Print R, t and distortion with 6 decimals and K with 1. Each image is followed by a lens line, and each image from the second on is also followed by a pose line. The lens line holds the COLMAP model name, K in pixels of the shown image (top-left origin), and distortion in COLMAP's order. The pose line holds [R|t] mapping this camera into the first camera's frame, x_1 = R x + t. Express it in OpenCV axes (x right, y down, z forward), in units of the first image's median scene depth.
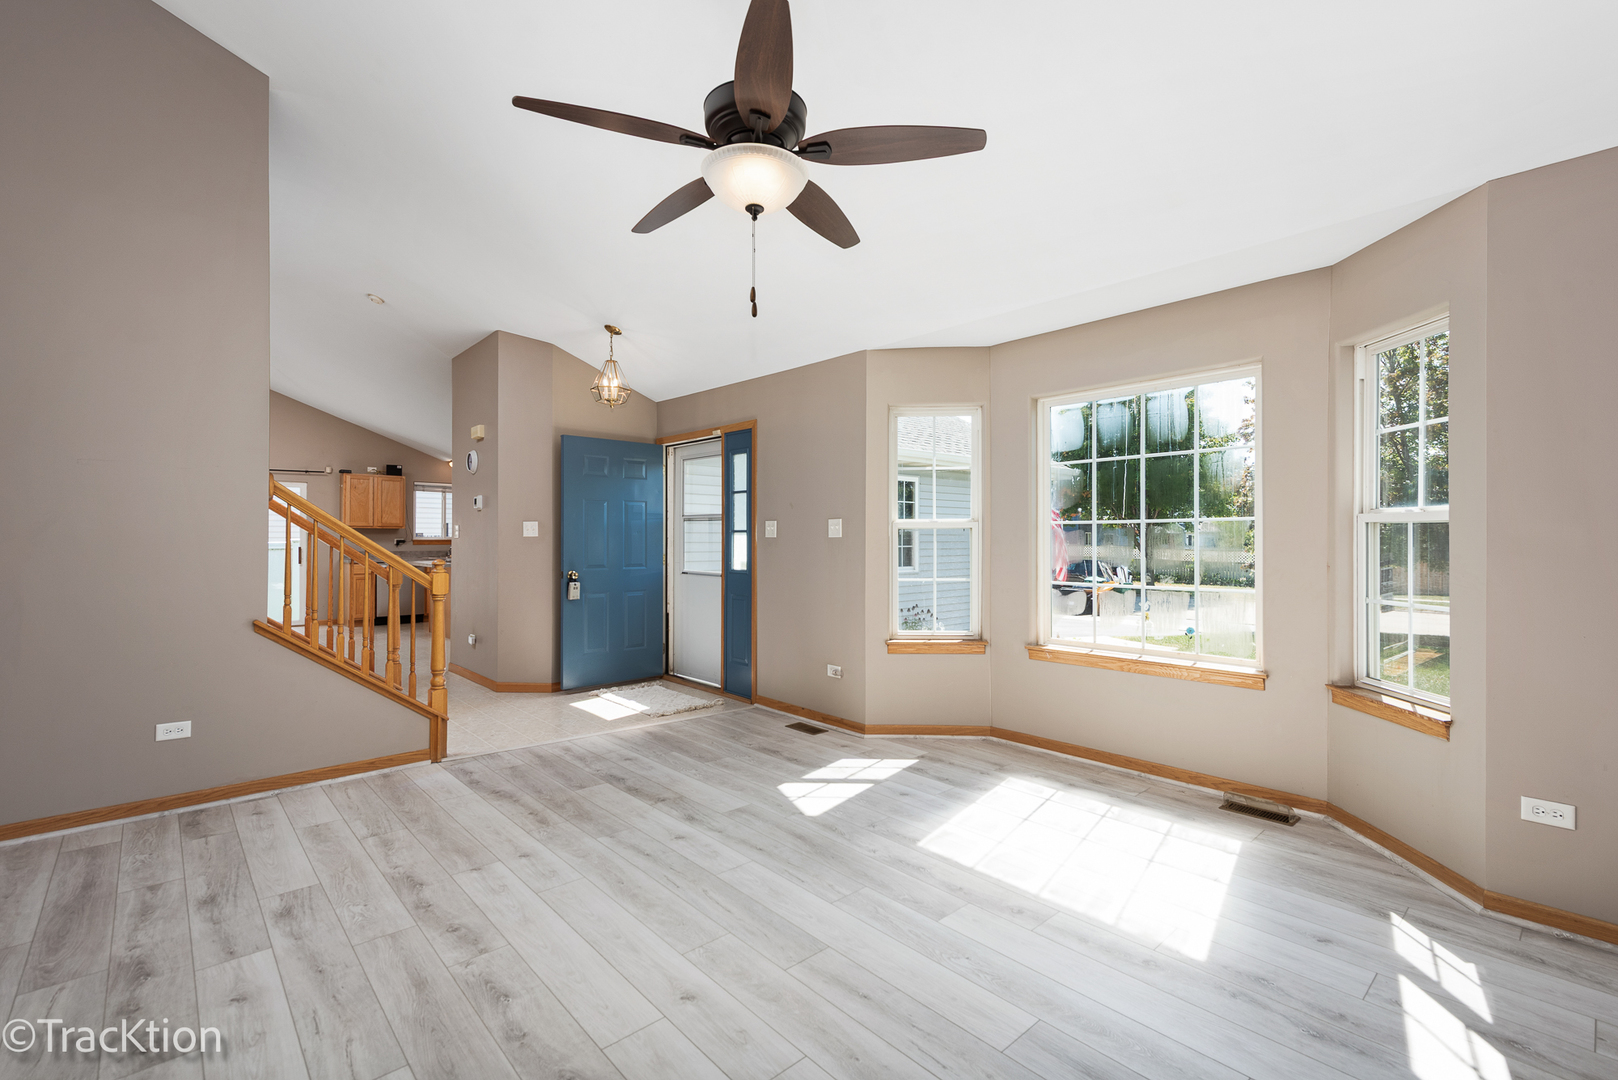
lens RADIAL K [[732.7, 0, 810.2], [0, 732.7, 532.8], [0, 0, 1]] dist [0.015996, -0.002205]
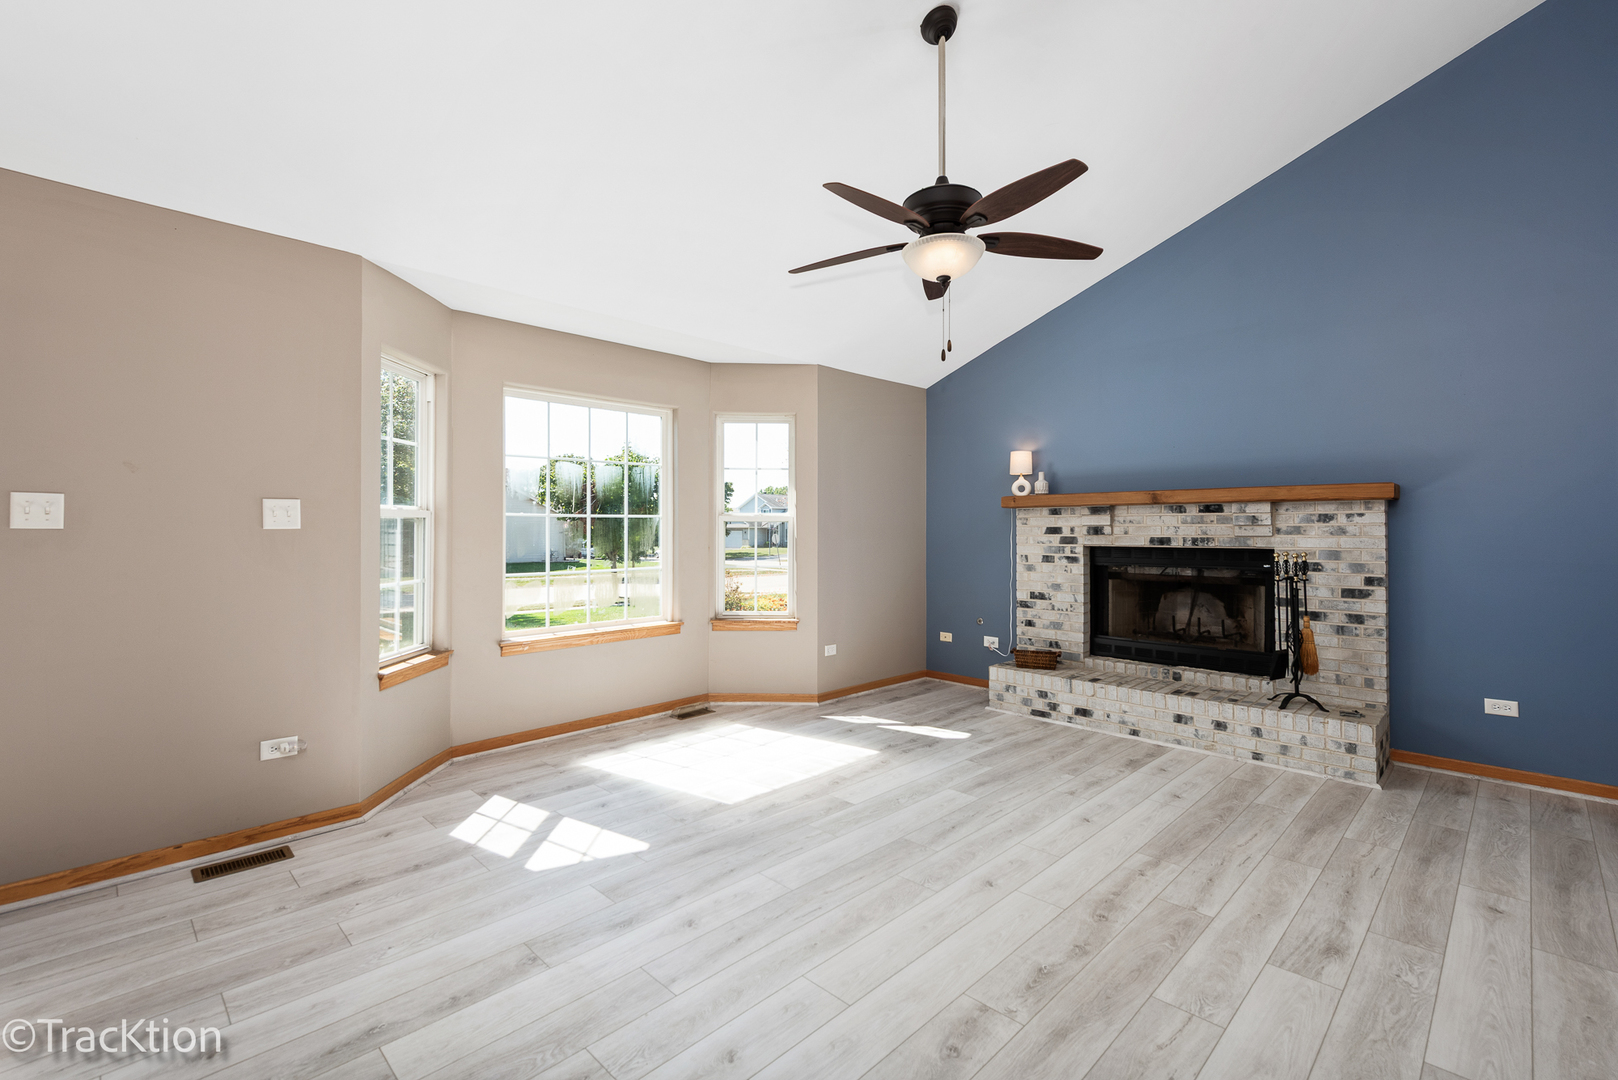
lens RADIAL K [[732.7, 0, 808.7], [0, 732.7, 536.5], [0, 0, 1]] dist [0.015996, -0.002205]
pose [[-0.070388, -0.010482, 0.997465, -0.844650], [-0.005580, 0.999933, 0.010114, 0.004621], [-0.997504, -0.004854, -0.070442, 0.834748]]
